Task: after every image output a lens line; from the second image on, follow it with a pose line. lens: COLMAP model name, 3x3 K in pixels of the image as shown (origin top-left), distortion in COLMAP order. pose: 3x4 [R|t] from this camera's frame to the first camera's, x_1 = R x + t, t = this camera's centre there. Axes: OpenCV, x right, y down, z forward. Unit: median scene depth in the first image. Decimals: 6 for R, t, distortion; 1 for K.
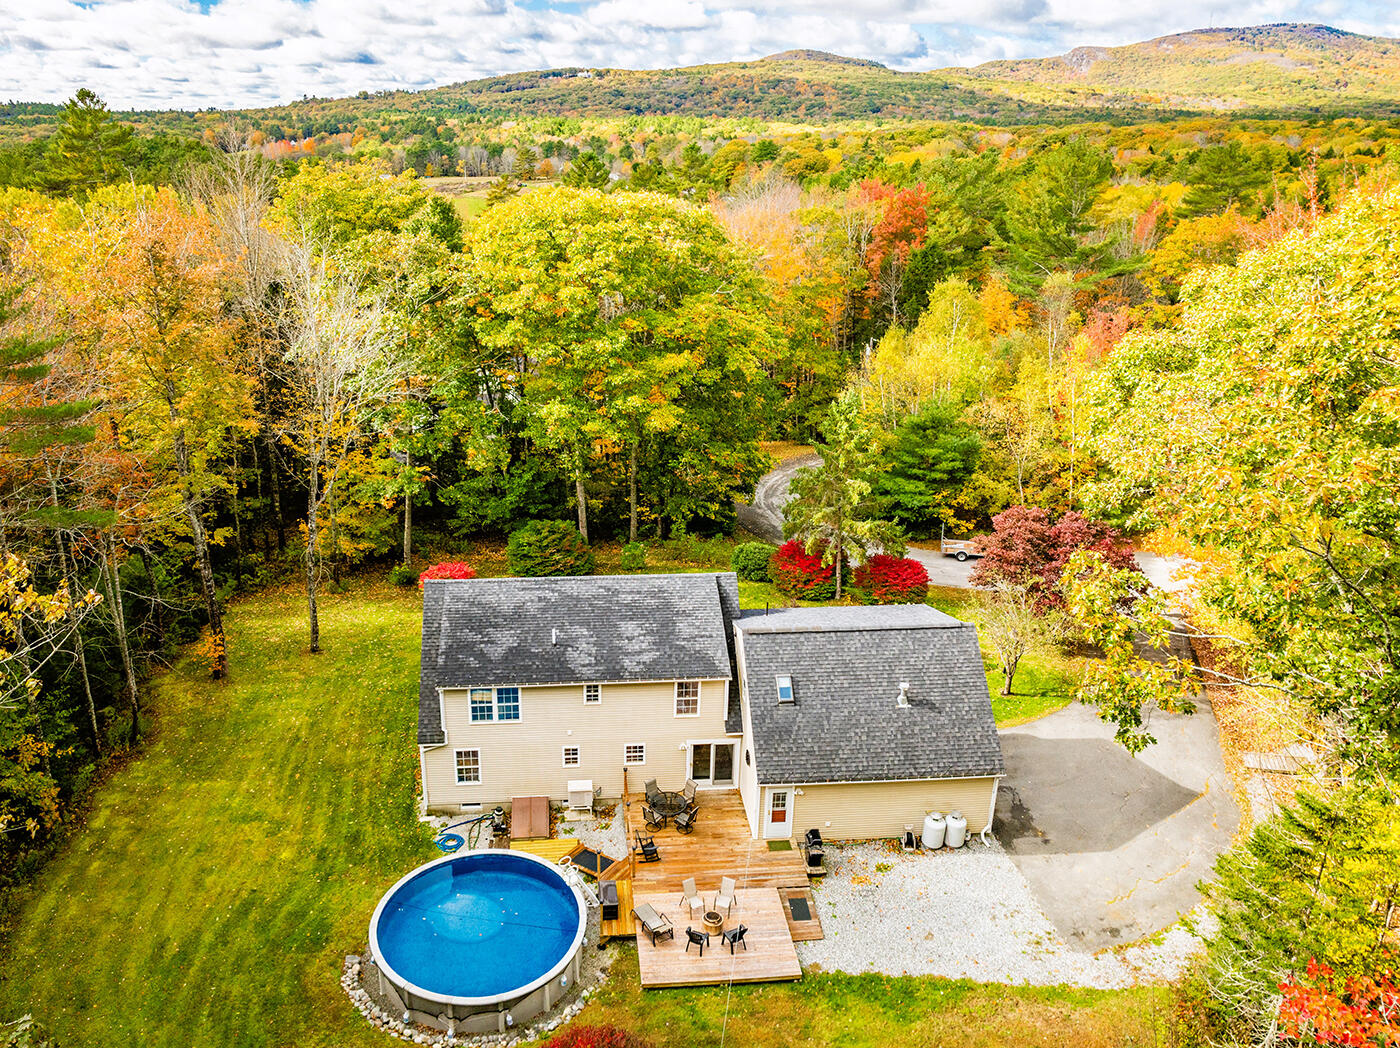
lens RADIAL K [[1030.3, 0, 656.9], [0, 1030.3, 488.4], [0, 0, 1]] dist [-0.043924, -0.004714]
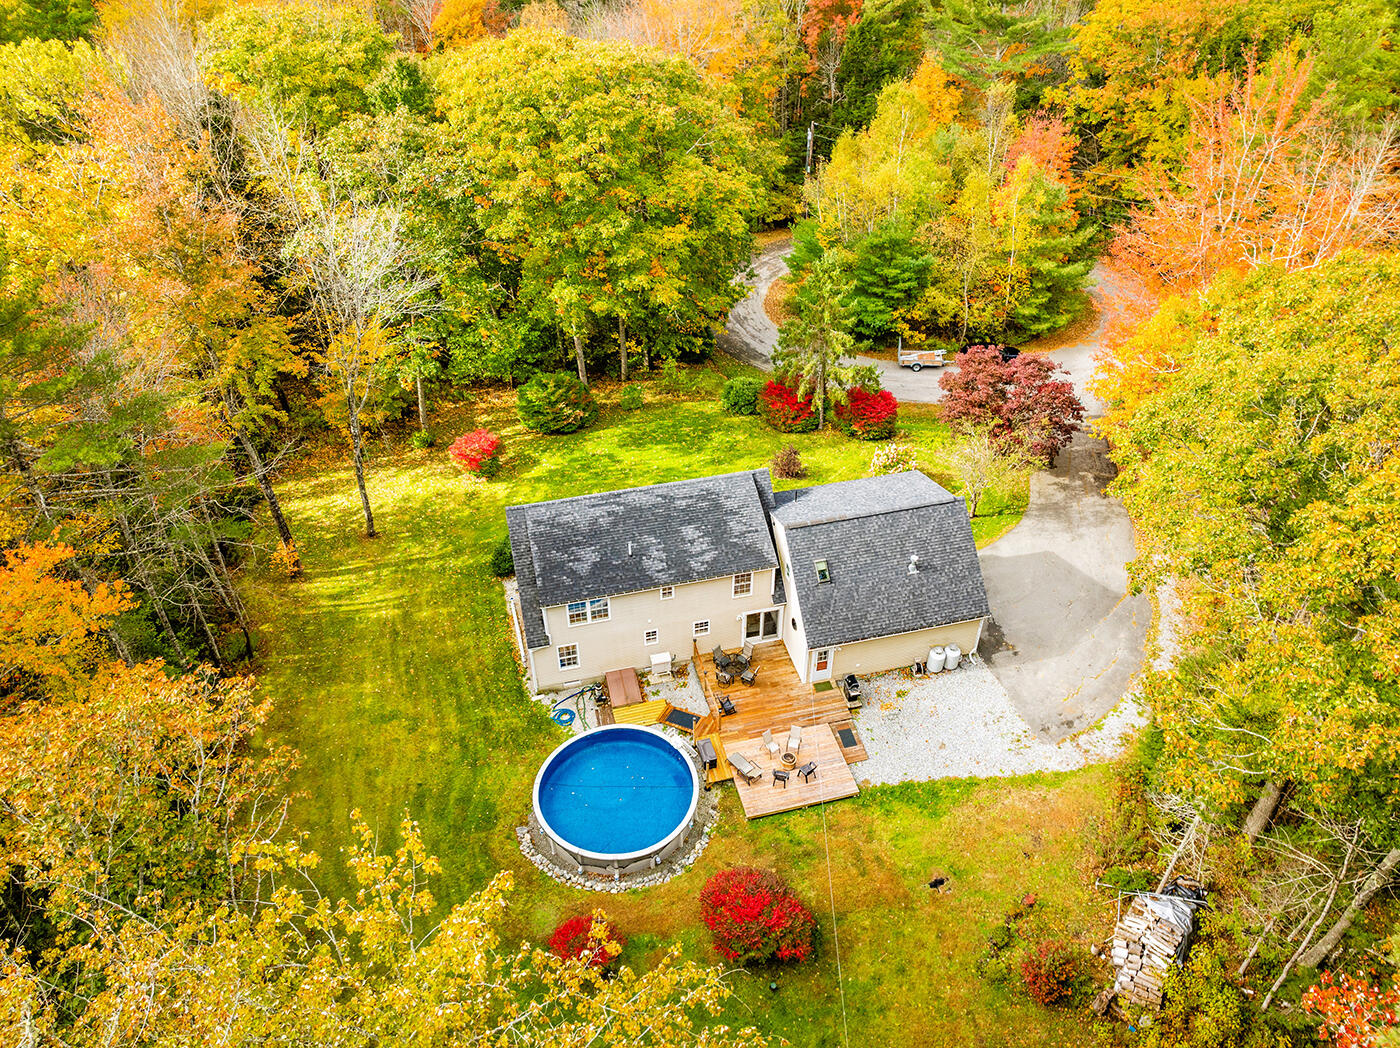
lens RADIAL K [[993.5, 0, 722.9], [0, 993.5, 523.2], [0, 0, 1]] dist [-0.041626, 0.006993]
pose [[0.983544, -0.111528, 0.142137, -0.154032], [0.057177, 0.938433, 0.340697, -0.268601], [-0.171383, -0.326964, 0.929367, -0.073689]]
